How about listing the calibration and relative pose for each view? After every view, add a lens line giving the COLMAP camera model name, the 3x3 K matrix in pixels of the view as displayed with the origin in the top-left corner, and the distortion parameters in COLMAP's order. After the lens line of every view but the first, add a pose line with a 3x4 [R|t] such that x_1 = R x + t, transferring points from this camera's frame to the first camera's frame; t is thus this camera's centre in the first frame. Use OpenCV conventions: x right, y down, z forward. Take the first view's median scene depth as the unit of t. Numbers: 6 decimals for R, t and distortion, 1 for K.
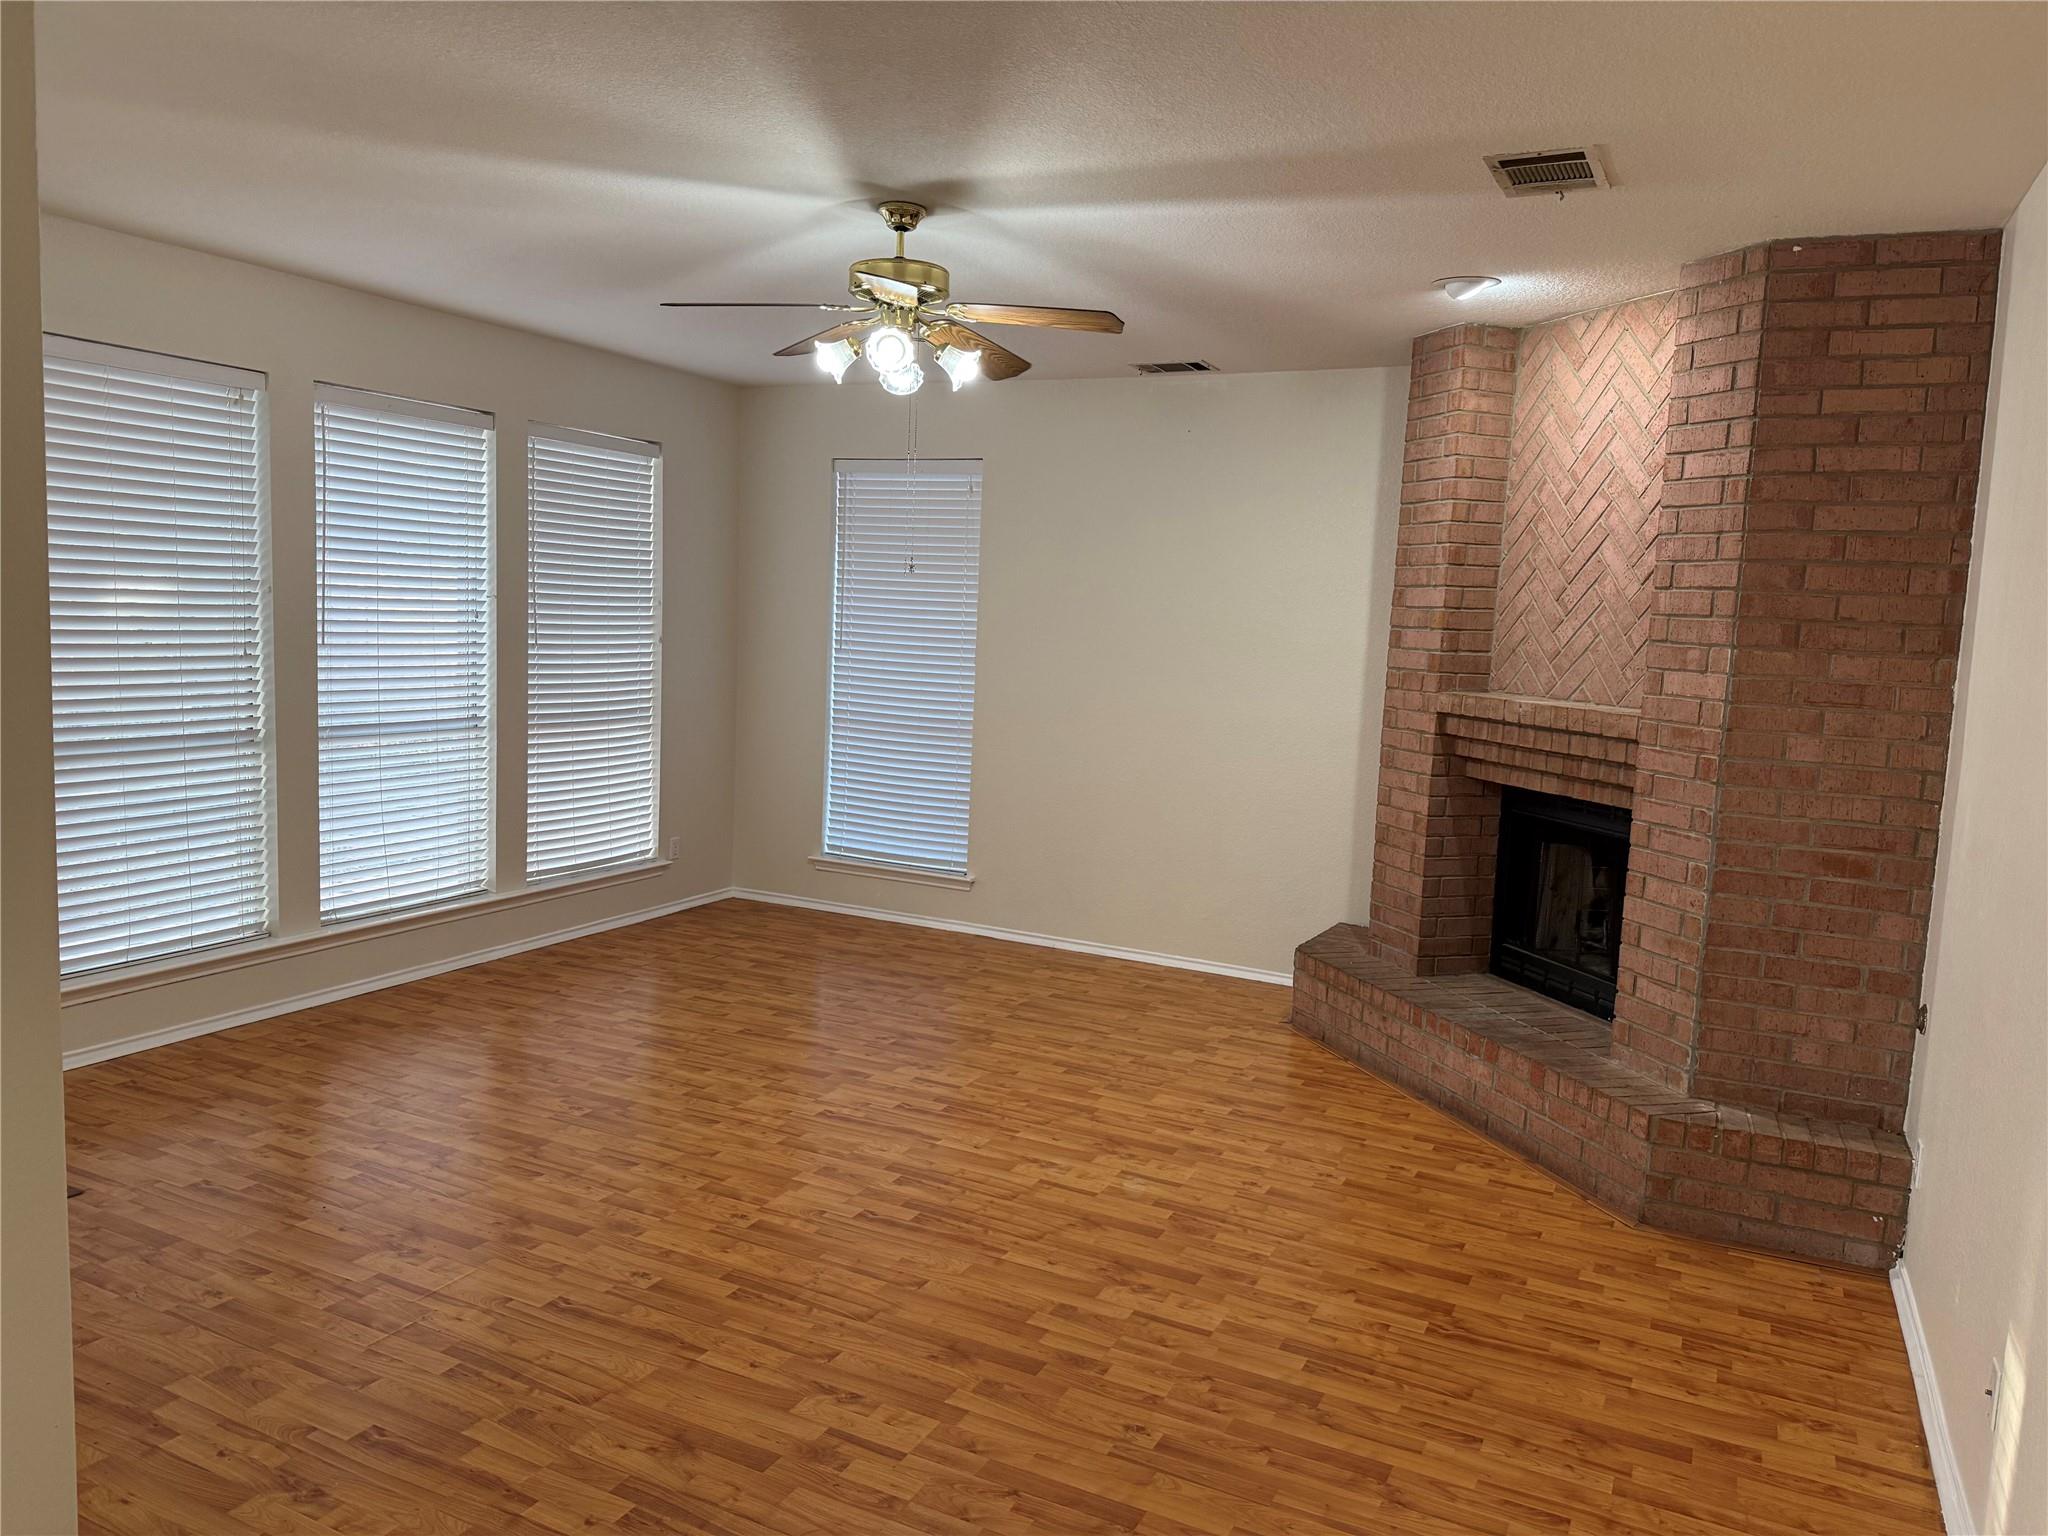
lens RADIAL K [[1437.5, 0, 1022.8], [0, 1437.5, 754.8], [0, 0, 1]] dist [0.075228, -0.084851]
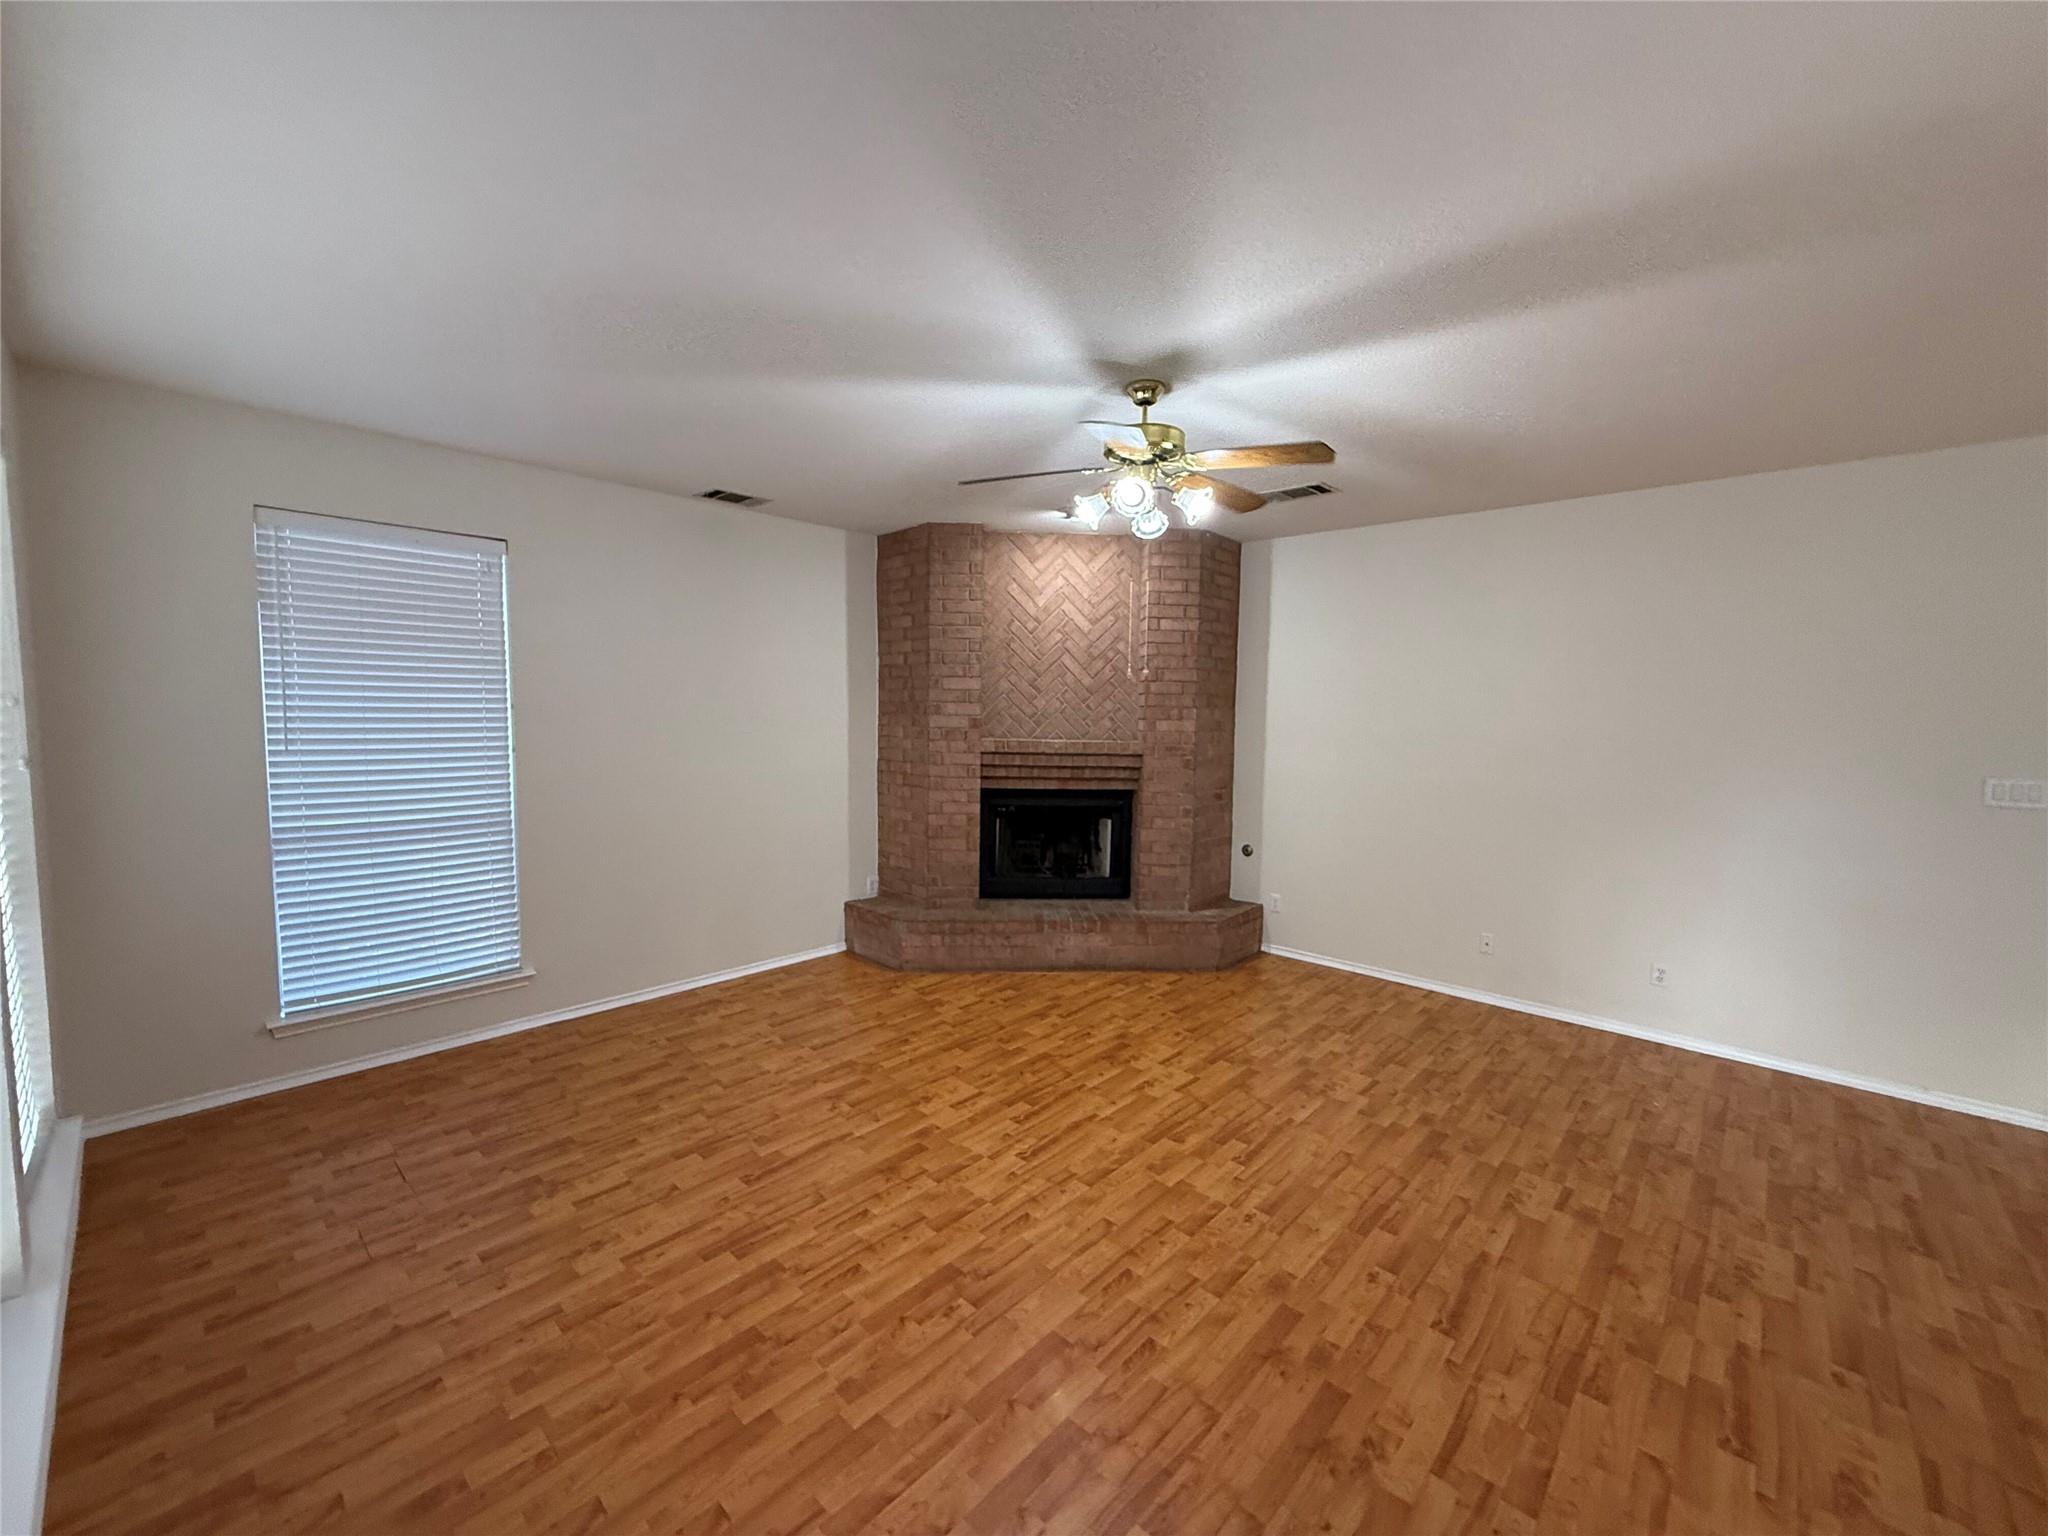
lens RADIAL K [[821.6, 0, 1010.6], [0, 821.6, 758.7], [0, 0, 1]] dist [-0.001399, 0.001111]
pose [[0.289770, -0.100850, 0.951768, -0.702652], [0.097775, 0.992349, 0.075382, -0.104266], [-0.952089, 0.071216, 0.297413, 0.786678]]
